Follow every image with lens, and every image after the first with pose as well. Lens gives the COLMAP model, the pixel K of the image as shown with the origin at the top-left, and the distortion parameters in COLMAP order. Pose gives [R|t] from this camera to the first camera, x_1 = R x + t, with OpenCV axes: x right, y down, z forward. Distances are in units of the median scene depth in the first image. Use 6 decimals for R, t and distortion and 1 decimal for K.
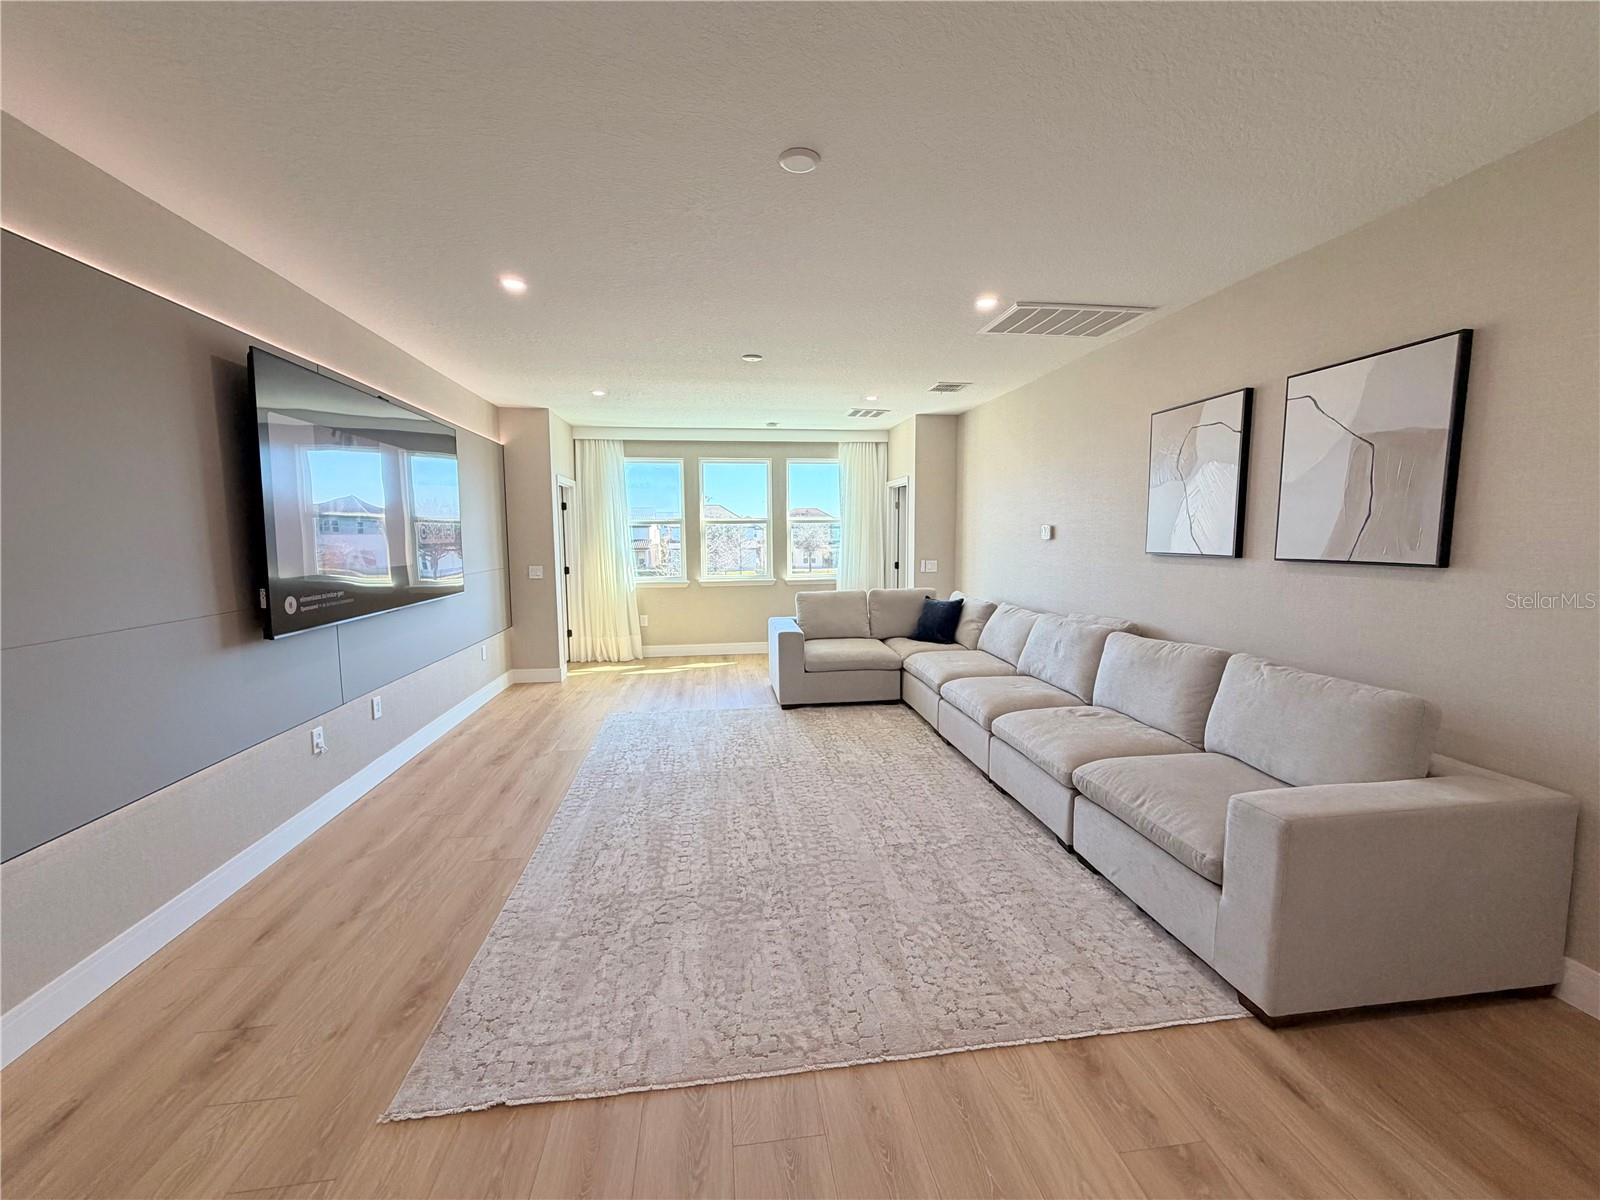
lens RADIAL K [[631.5, 0, 798.0], [0, 631.5, 598.4], [0, 0, 1]] dist [0.001386, 0.000254]
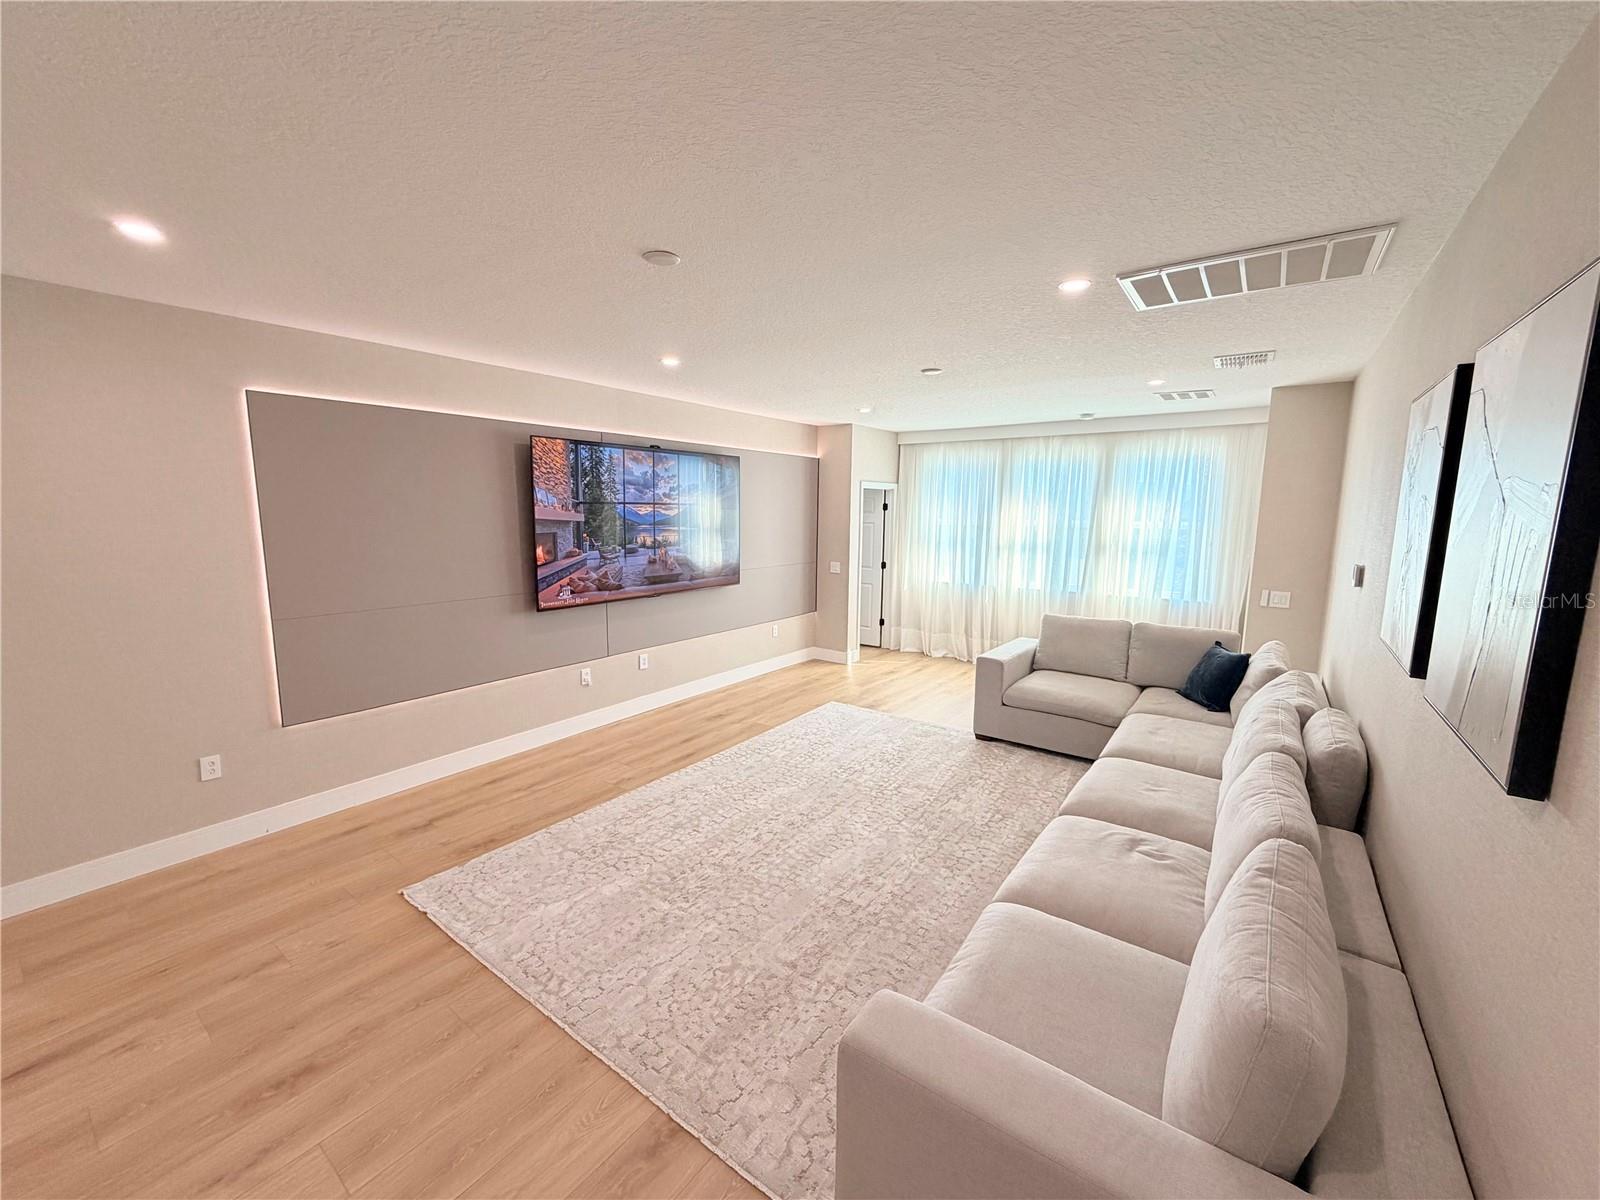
lens RADIAL K [[631.5, 0, 799.4], [0, 631.5, 599.3], [0, 0, 1]] dist [0.001386, 0.000254]
pose [[0.722767, 0.111823, -0.681985, 0.572660], [-0.084802, 0.993715, 0.073064, -0.107281], [0.685870, 0.005025, 0.727707, 0.196479]]
